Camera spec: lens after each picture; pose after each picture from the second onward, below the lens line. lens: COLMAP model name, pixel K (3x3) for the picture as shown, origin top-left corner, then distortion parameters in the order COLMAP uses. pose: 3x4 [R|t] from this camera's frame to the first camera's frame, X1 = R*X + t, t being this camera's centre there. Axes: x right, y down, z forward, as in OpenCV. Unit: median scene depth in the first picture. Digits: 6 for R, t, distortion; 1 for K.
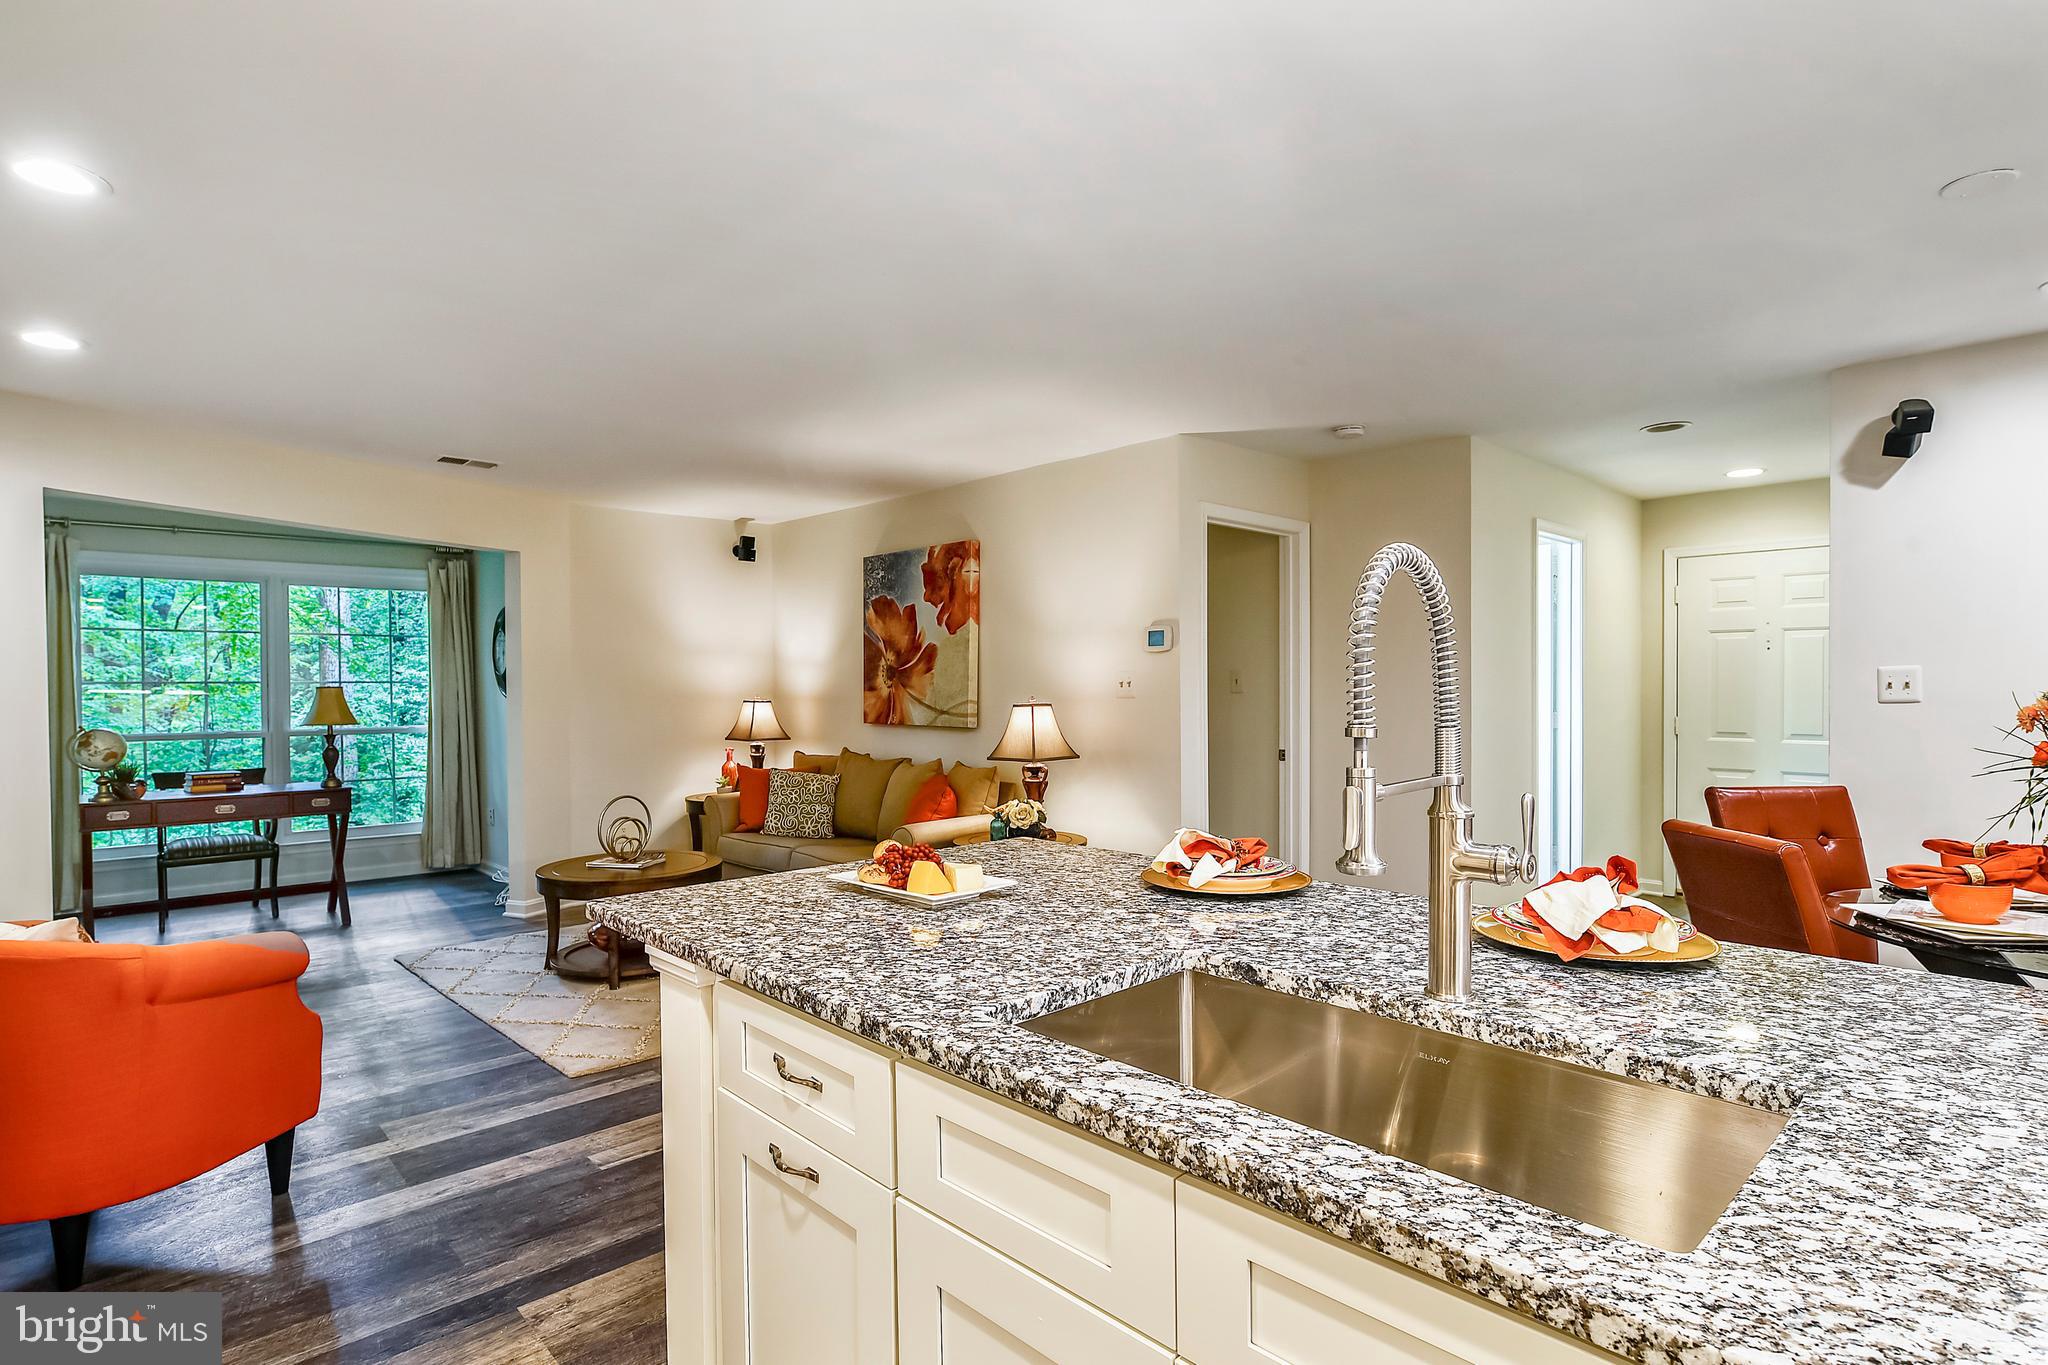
lens RADIAL K [[1032.8, 0, 1030.6], [0, 1032.8, 696.1], [0, 0, 1]] dist [-0.010663, 0.001643]
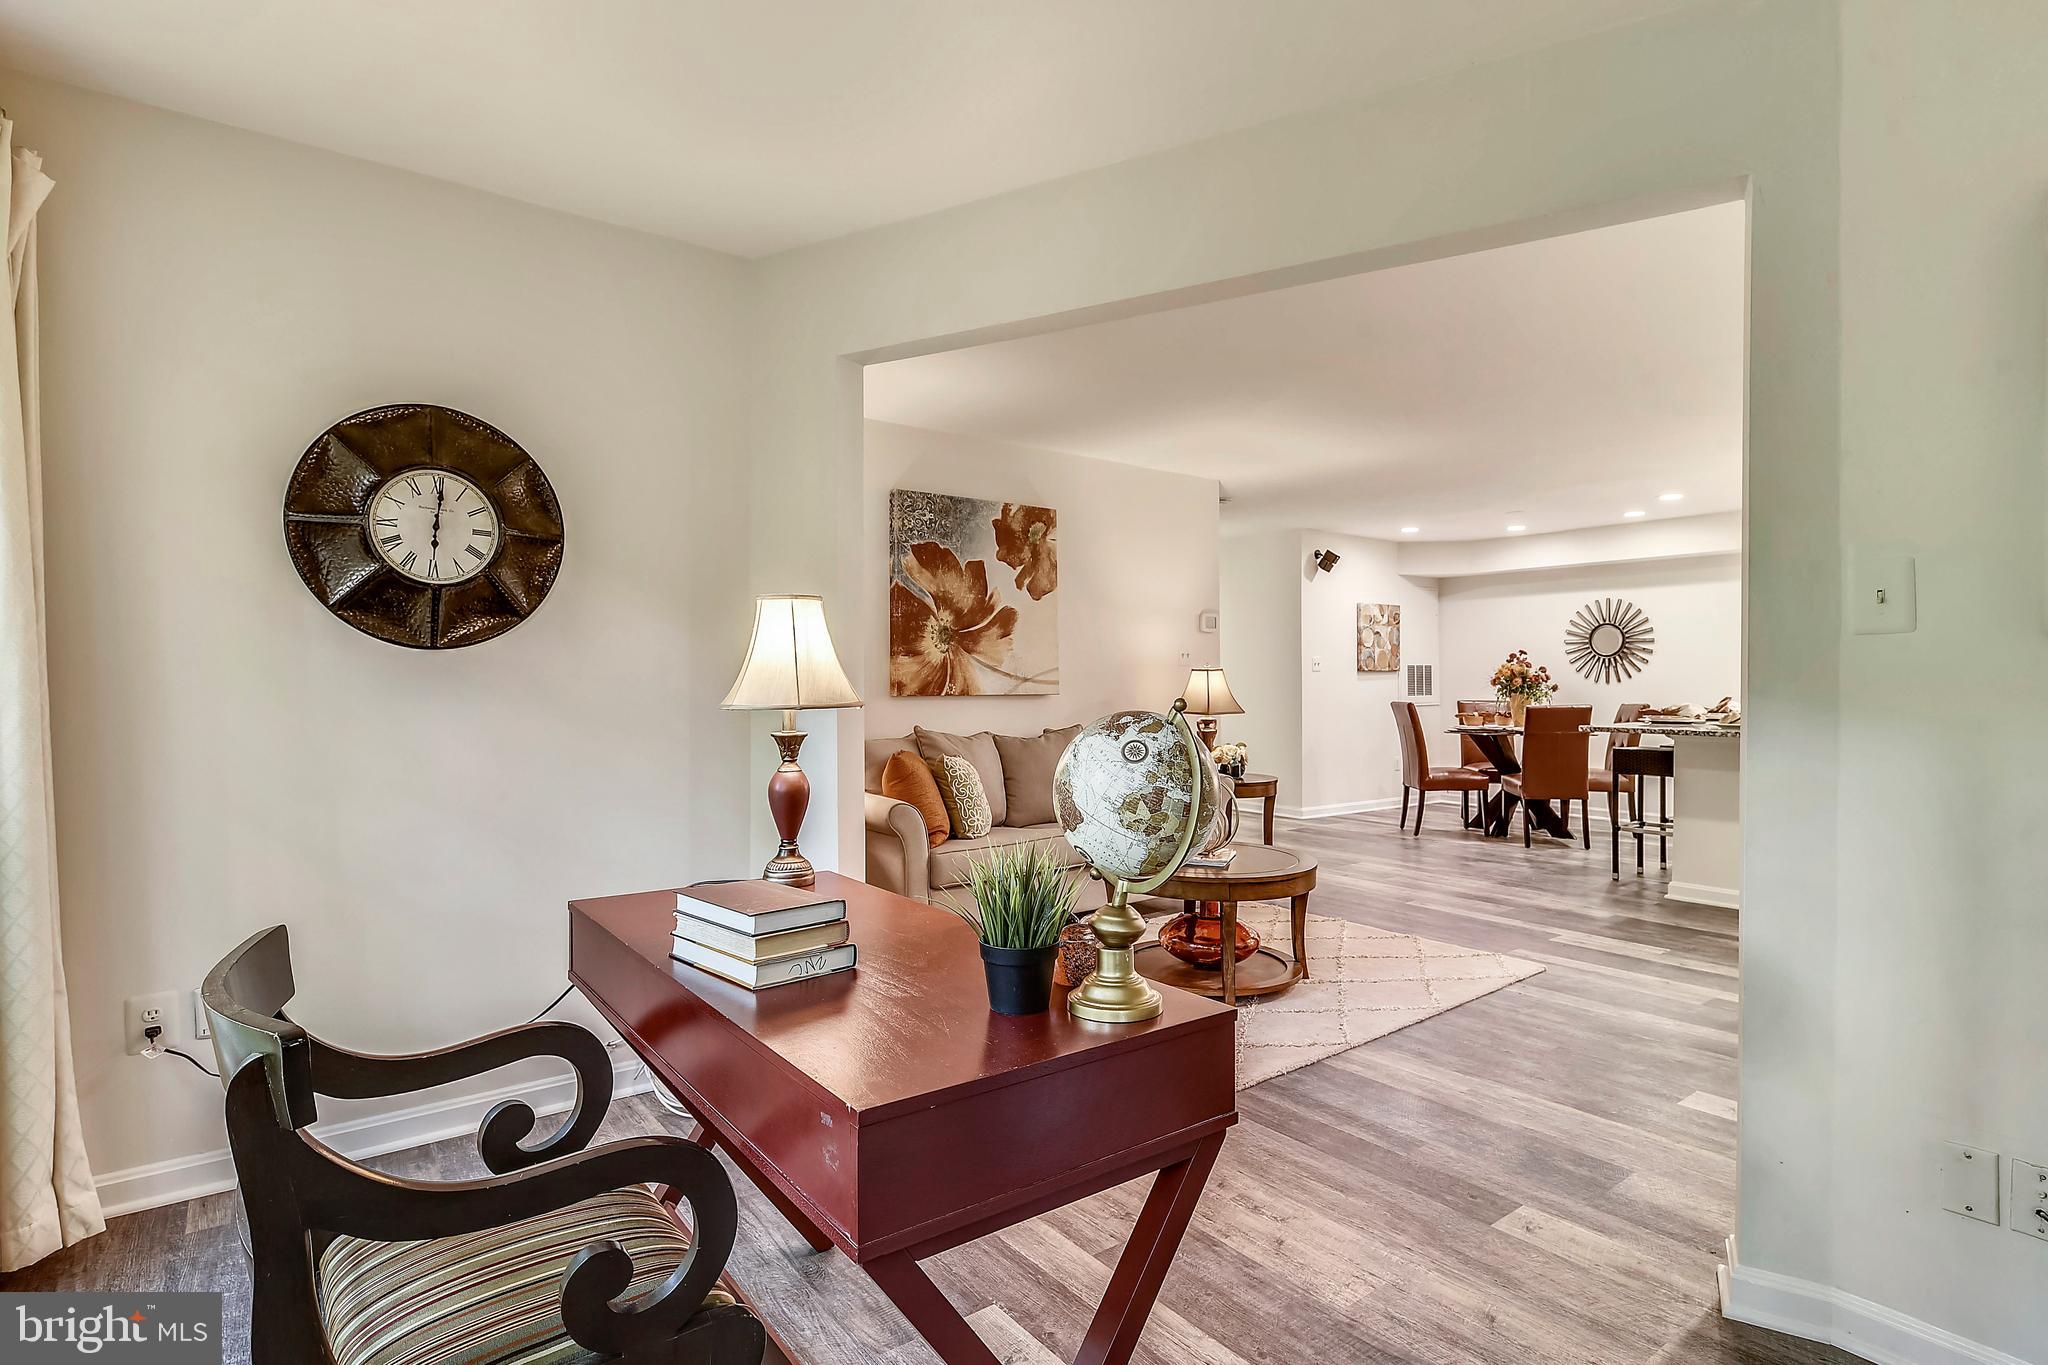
lens RADIAL K [[1050.3, 0, 1010.9], [0, 1050.3, 682.7], [0, 0, 1]] dist [-0.006526, 0.000385]
pose [[0.103131, 0.003693, 0.994661, -1.038909], [0.011062, 0.999927, -0.004859, 0.022577], [-0.994606, 0.011504, 0.103083, 0.896623]]
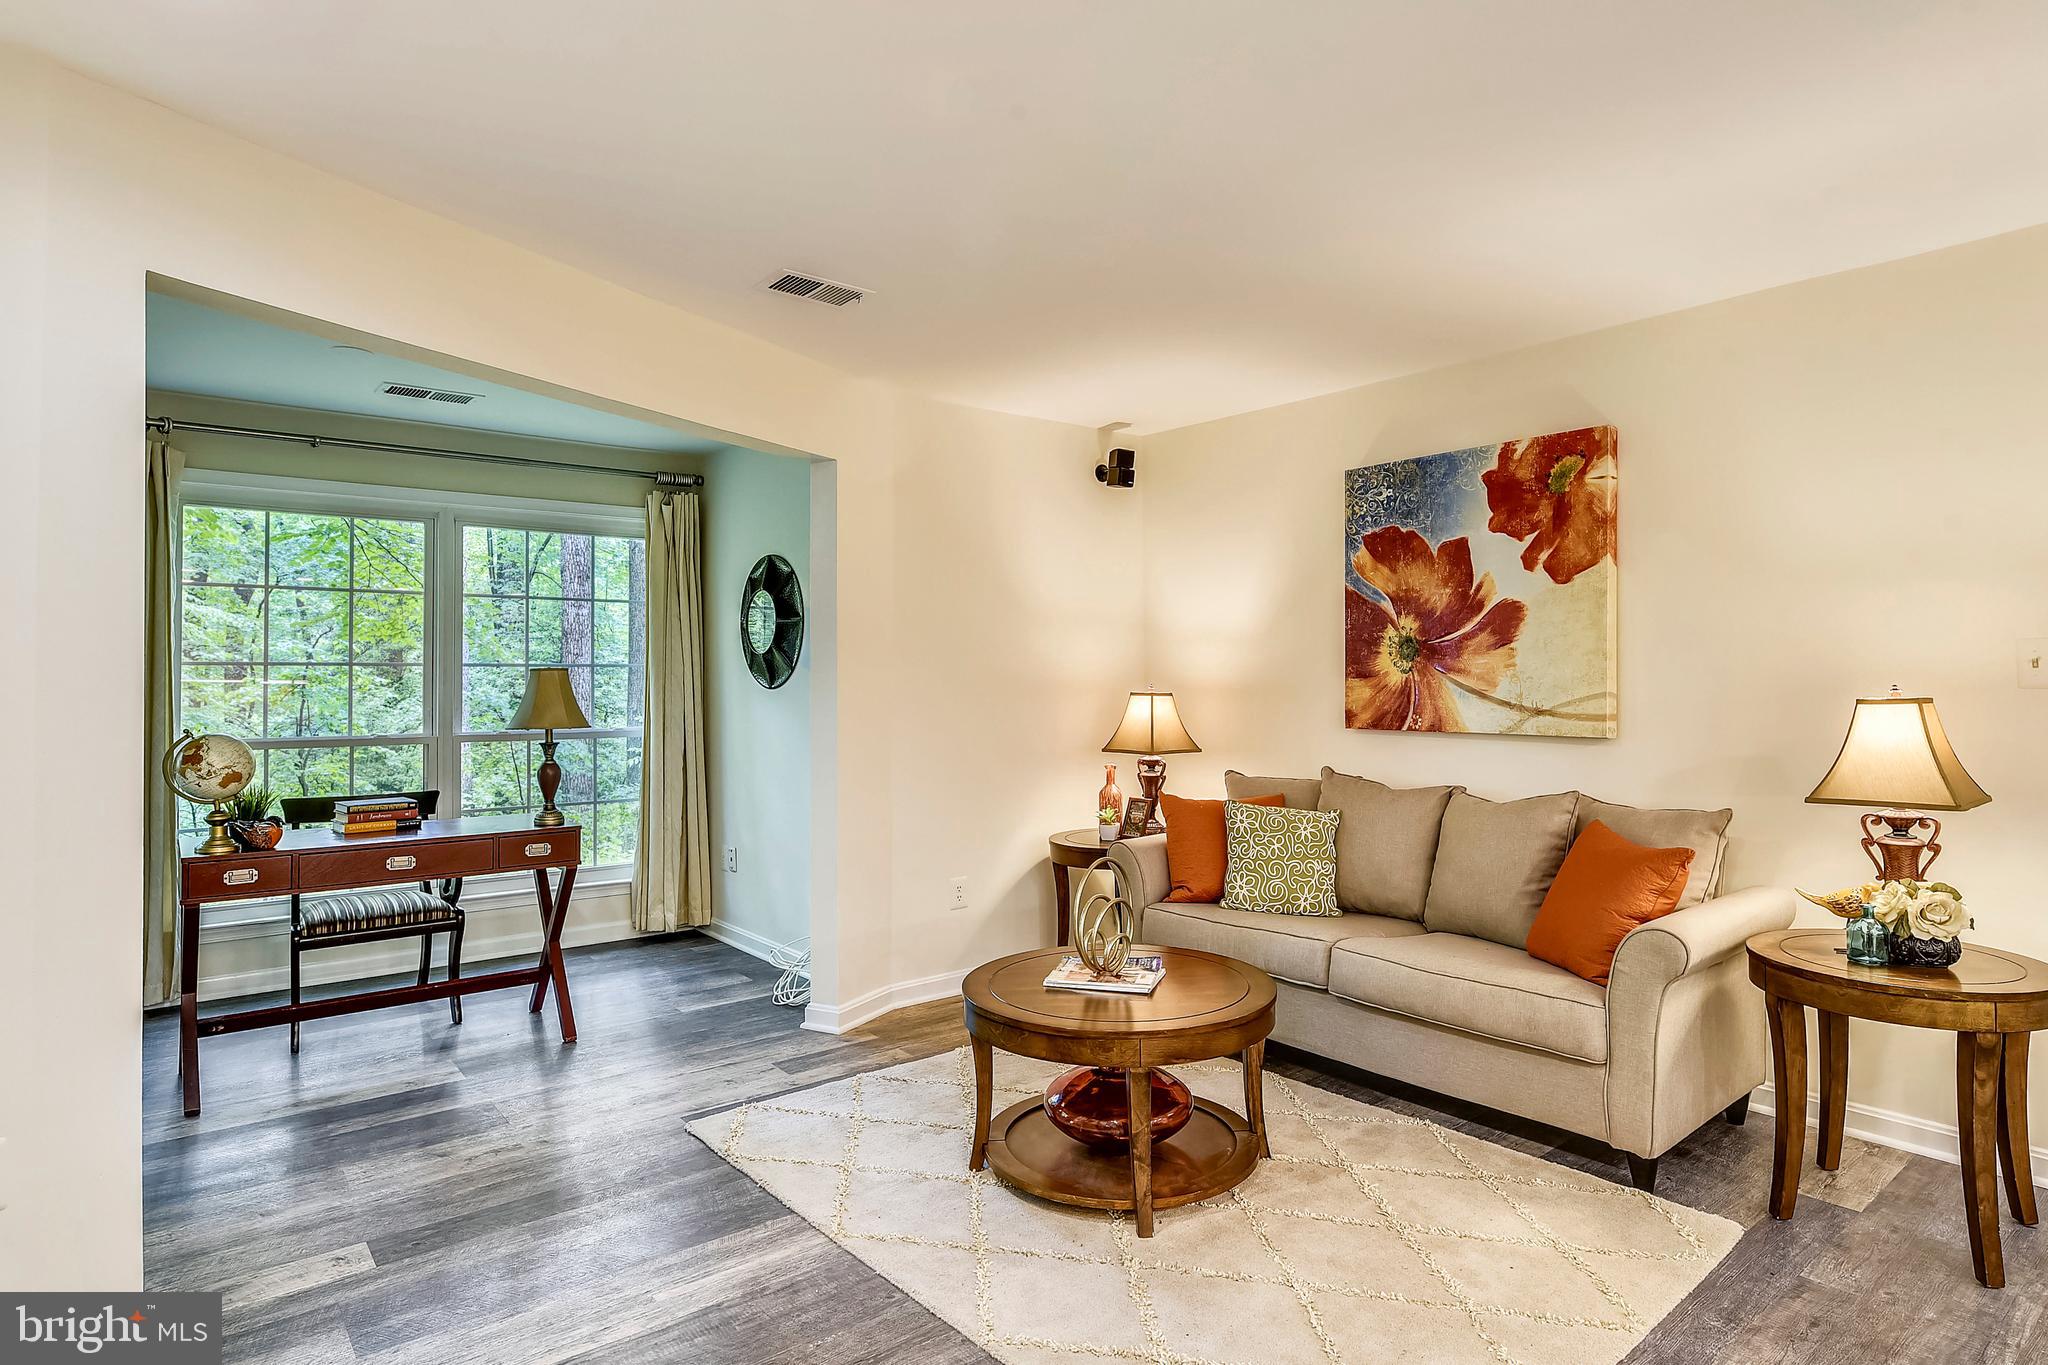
lens RADIAL K [[1116.0, 0, 1065.4], [0, 1116.0, 660.5], [0, 0, 1]] dist [-0.007050, -0.003304]
pose [[0.998181, 0.001094, -0.060277, -0.317742], [-0.002778, 0.999608, -0.027863, 0.004403], [0.060223, 0.027980, 0.997793, 0.323287]]
